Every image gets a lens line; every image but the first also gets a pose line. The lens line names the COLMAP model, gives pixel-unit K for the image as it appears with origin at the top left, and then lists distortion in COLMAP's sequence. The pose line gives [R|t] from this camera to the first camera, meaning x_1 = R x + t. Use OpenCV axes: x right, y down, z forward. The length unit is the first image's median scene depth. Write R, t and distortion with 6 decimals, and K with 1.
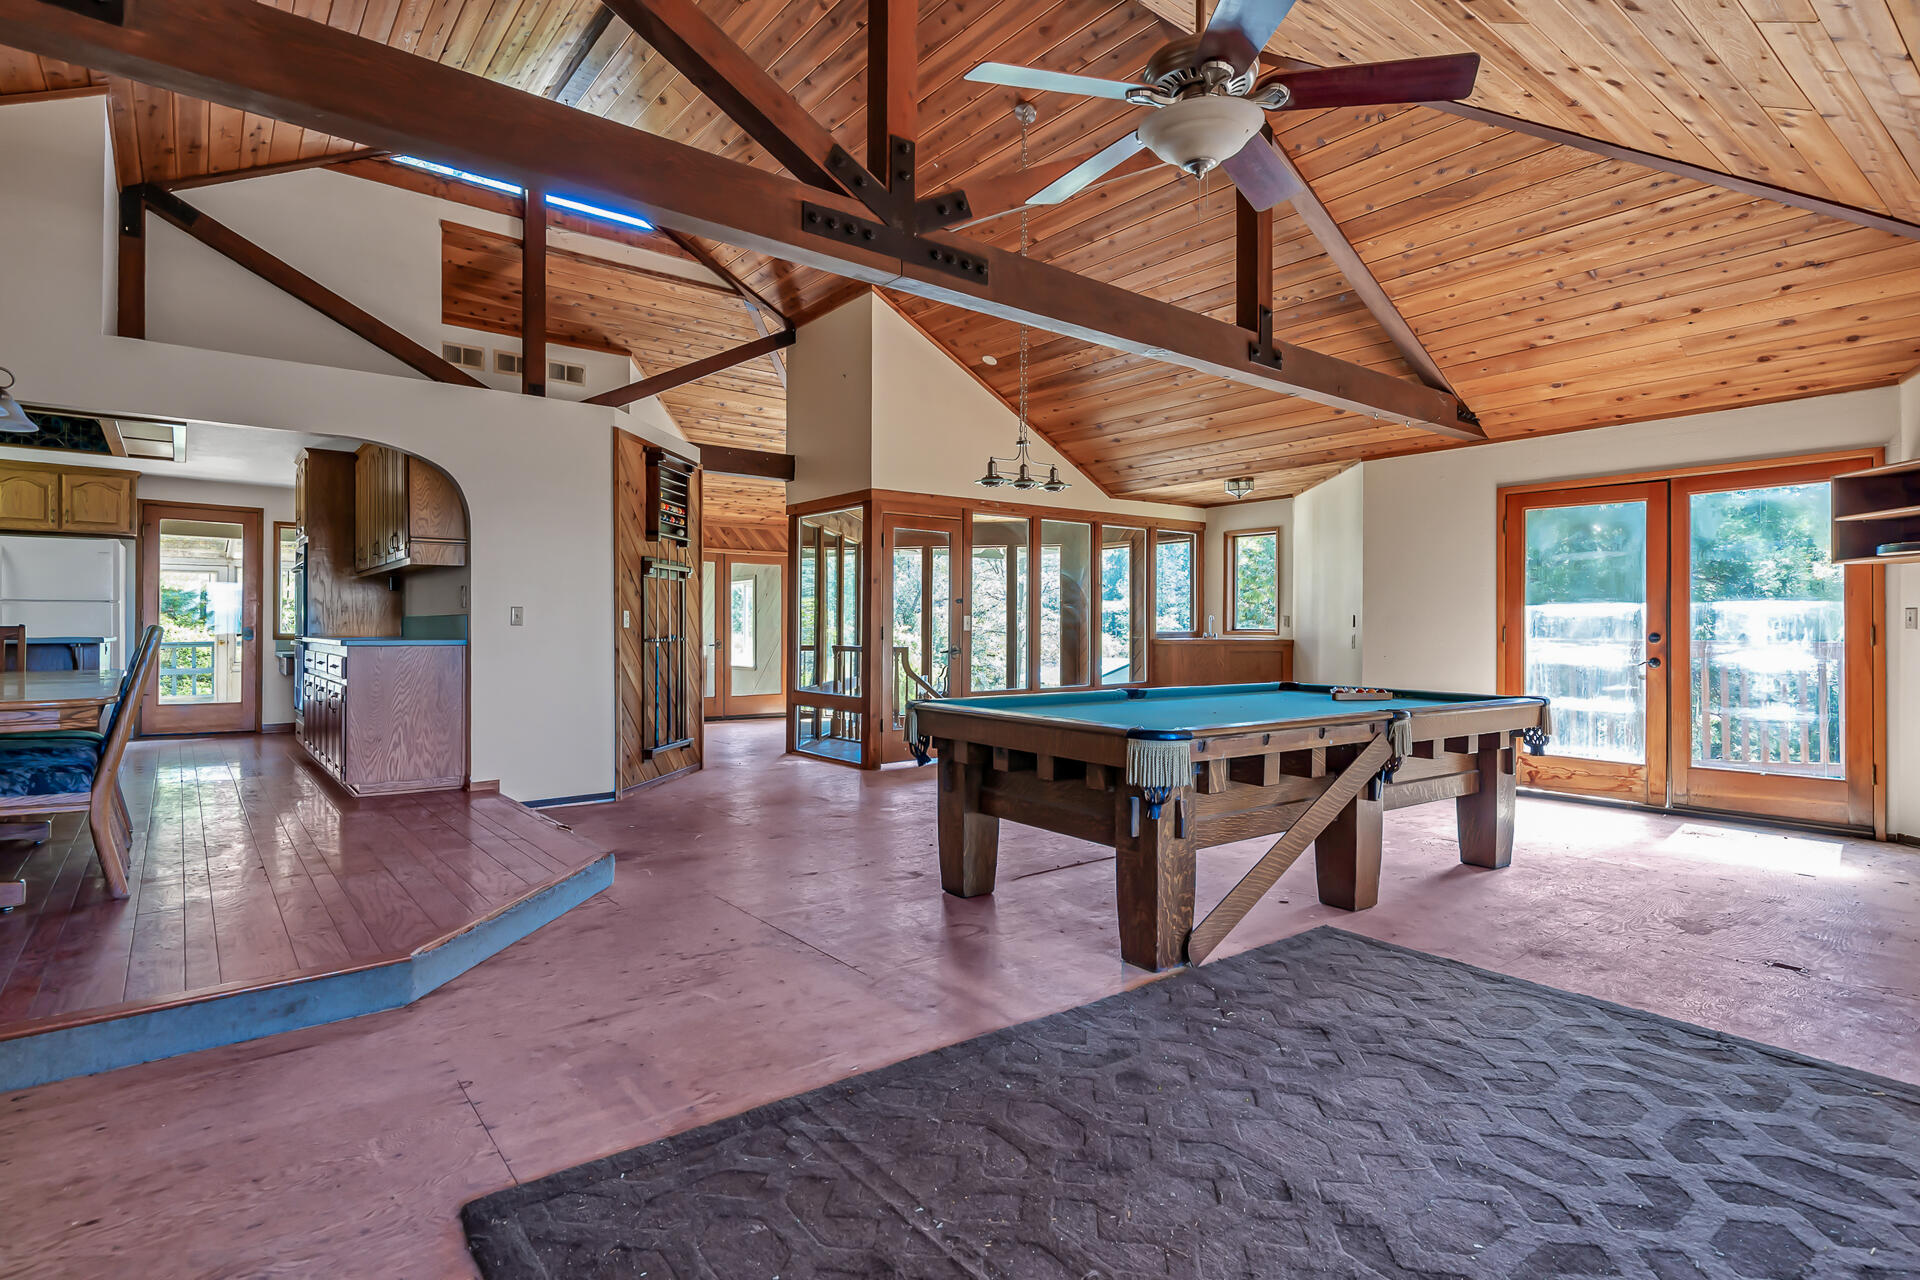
lens RADIAL K [[970.6, 0, 960.8], [0, 970.6, 627.6], [0, 0, 1]] dist [-0.007341, 0.004516]
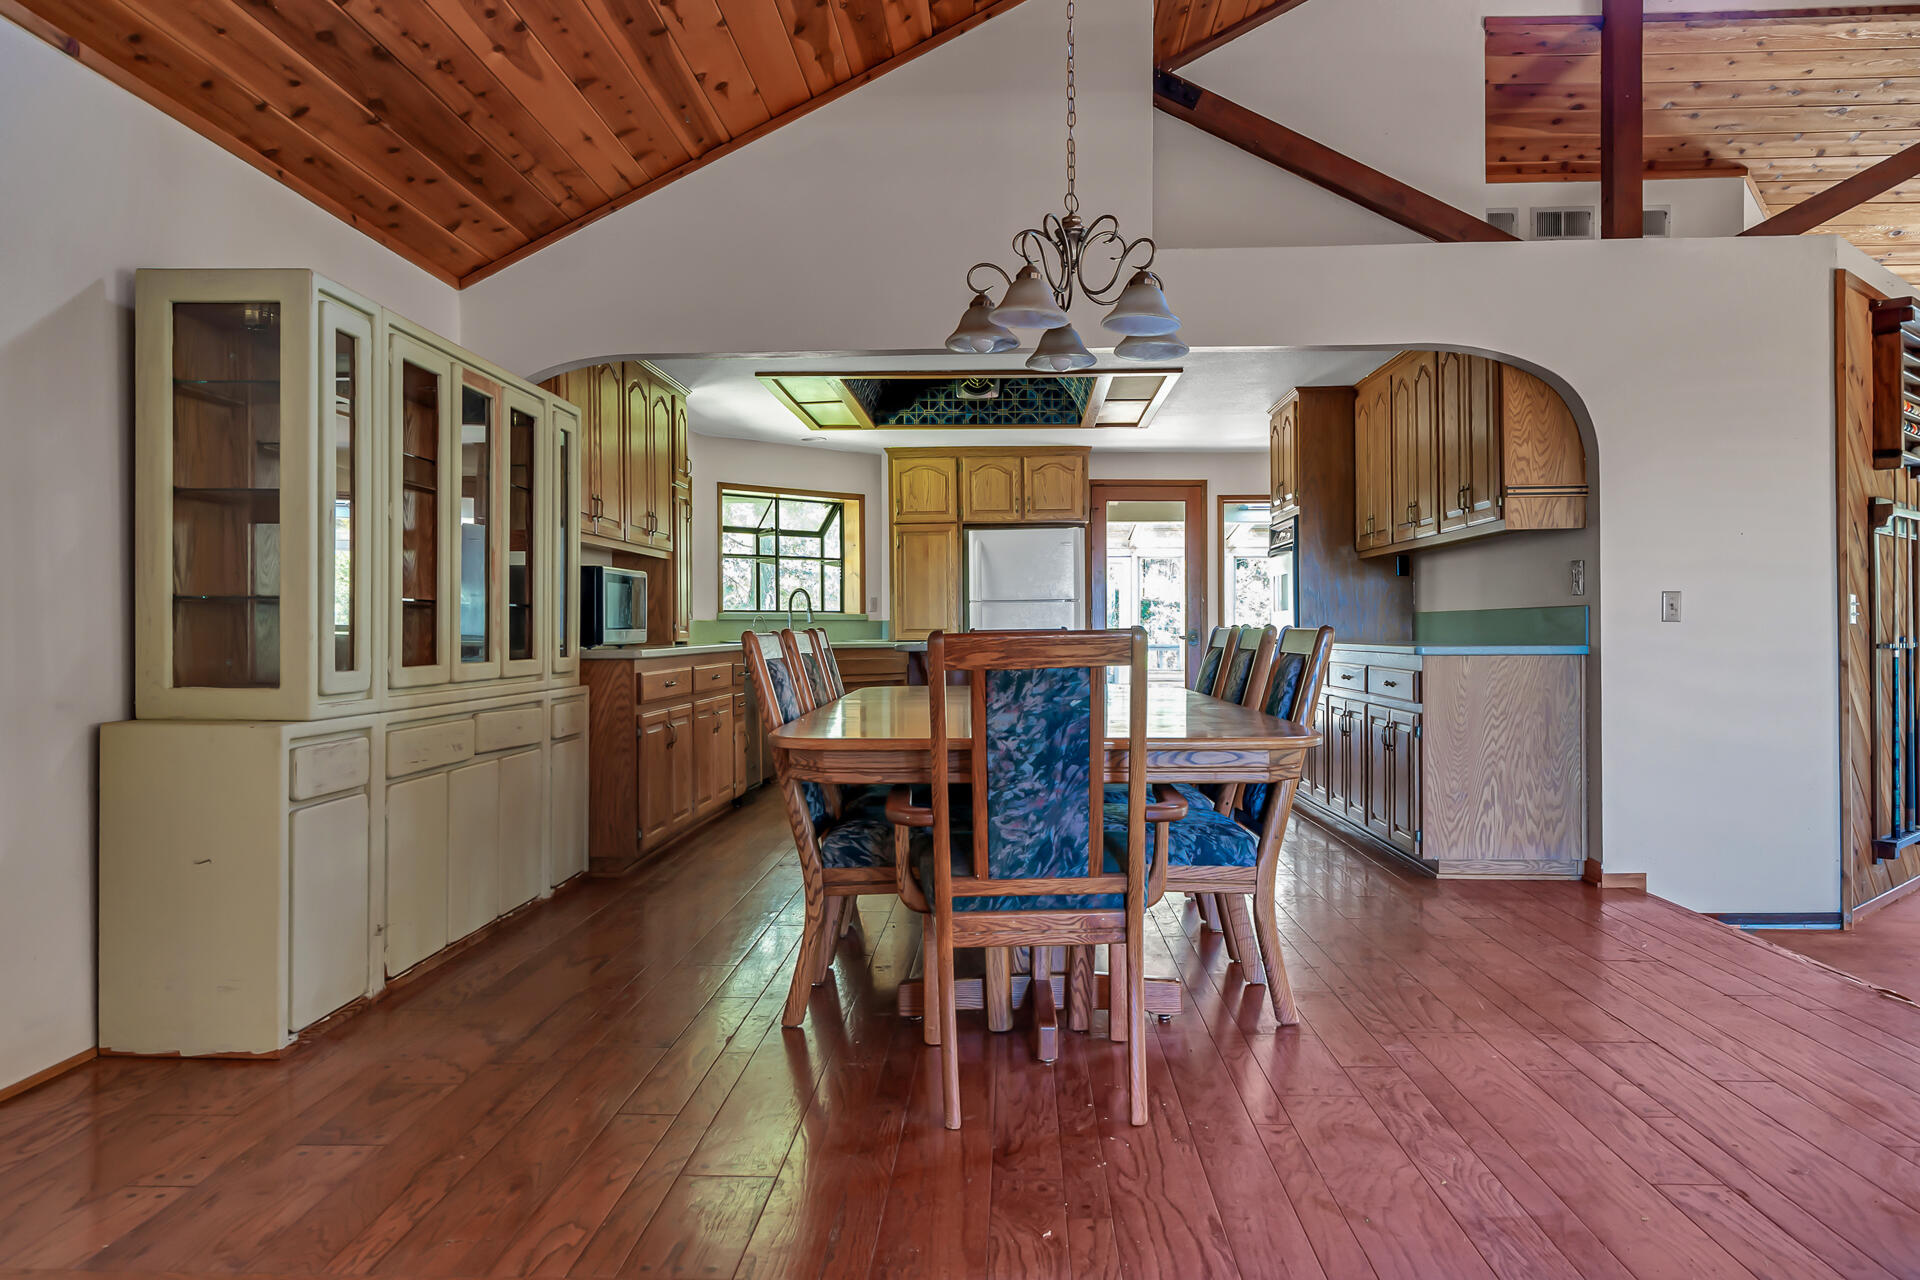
lens RADIAL K [[1300.1, 0, 958.2], [0, 1300.1, 642.6], [0, 0, 1]] dist [0.004461, 0.000074]
pose [[0.751594, -0.001602, -0.659624, -0.214693], [0.009528, 0.999919, 0.008428, -0.000417], [0.659557, -0.012619, 0.751549, 0.077056]]
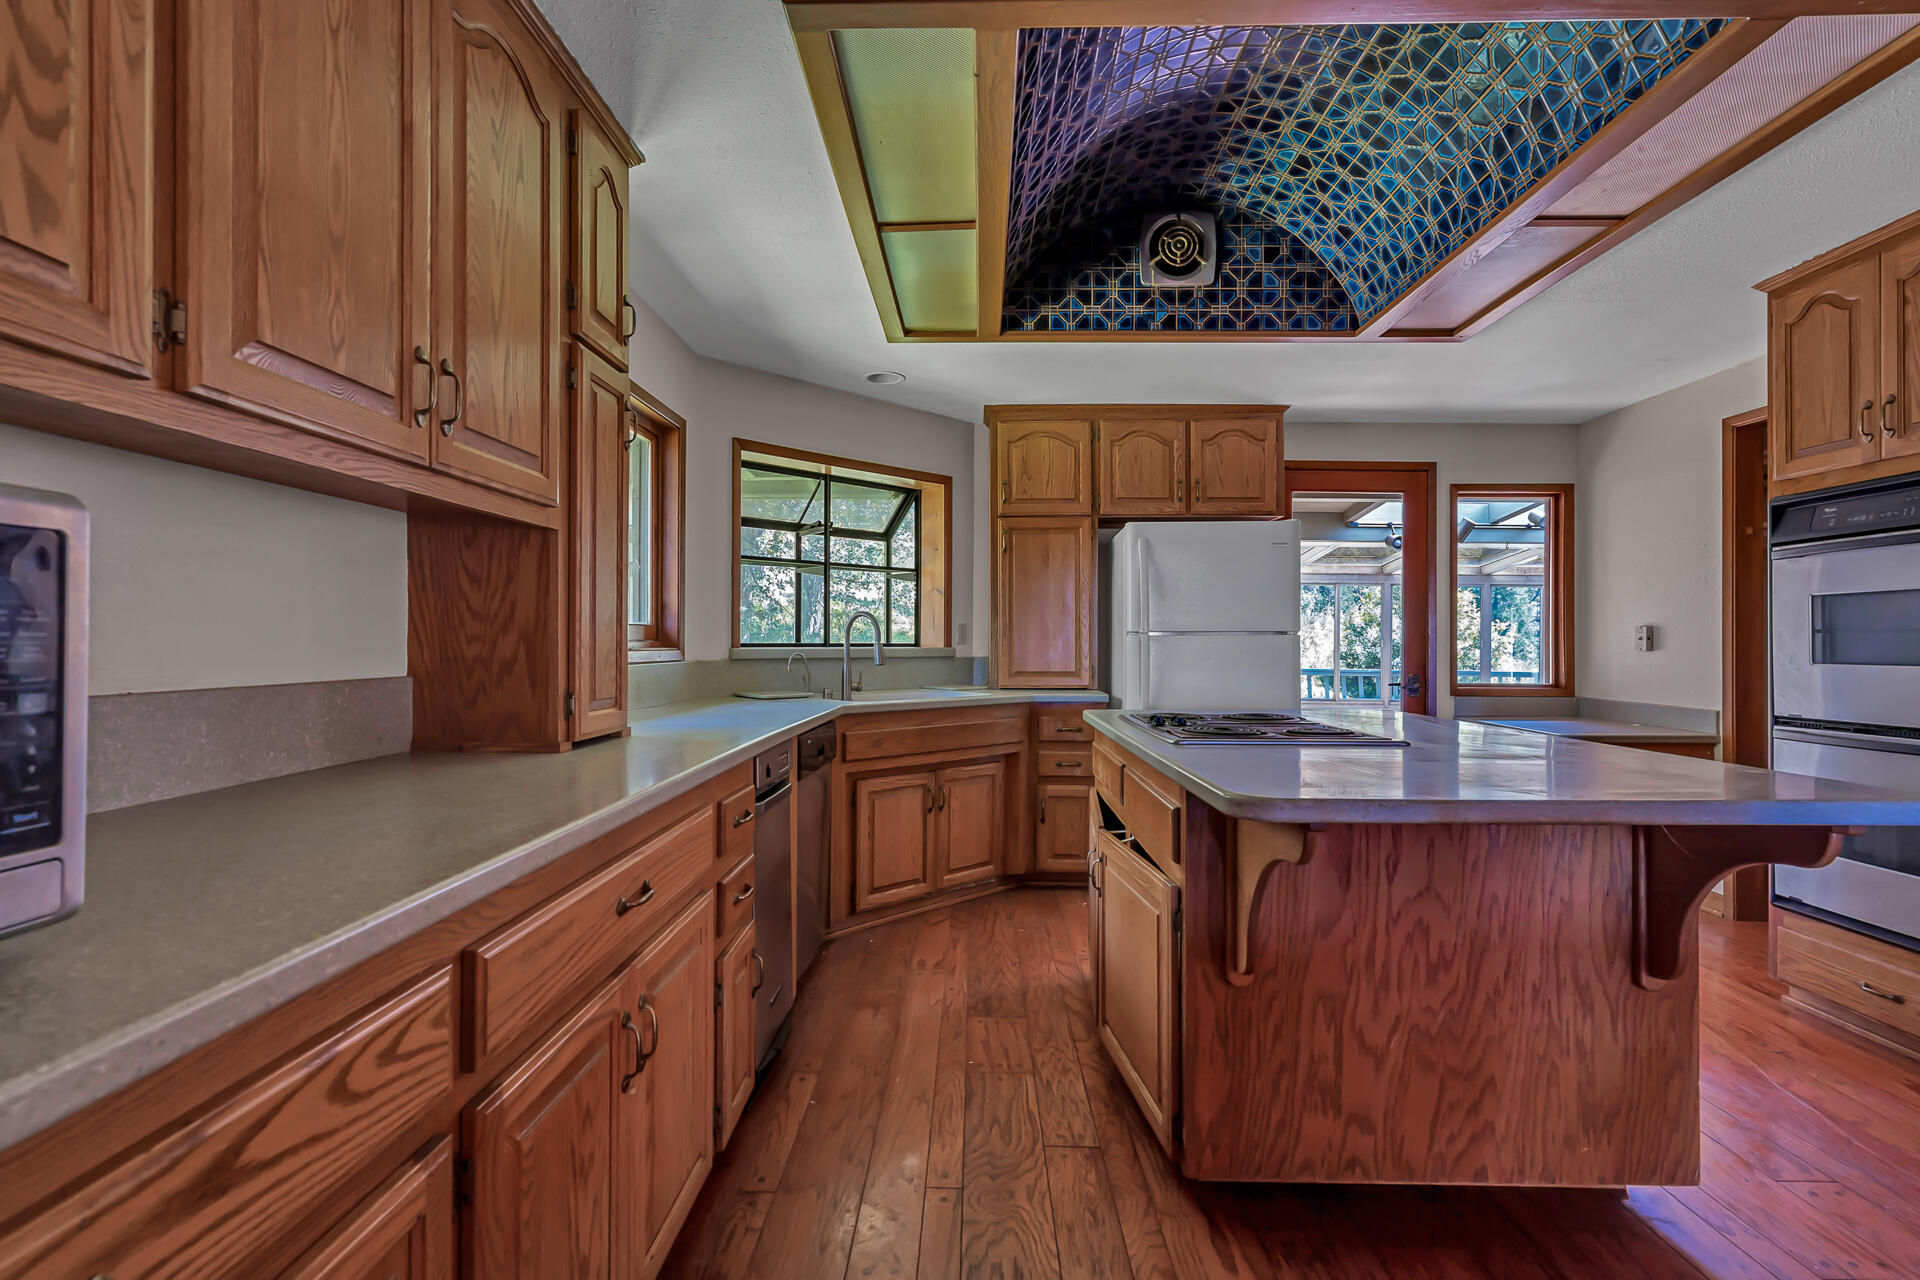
lens RADIAL K [[859.8, 0, 961.1], [0, 859.8, 637.9], [0, 0, 1]] dist [-0.008256, 0.003440]
pose [[0.768173, -0.003423, -0.640233, -0.773123], [0.001510, 0.999993, -0.003534, -0.024393], [0.640241, 0.001748, 0.768172, 0.553484]]
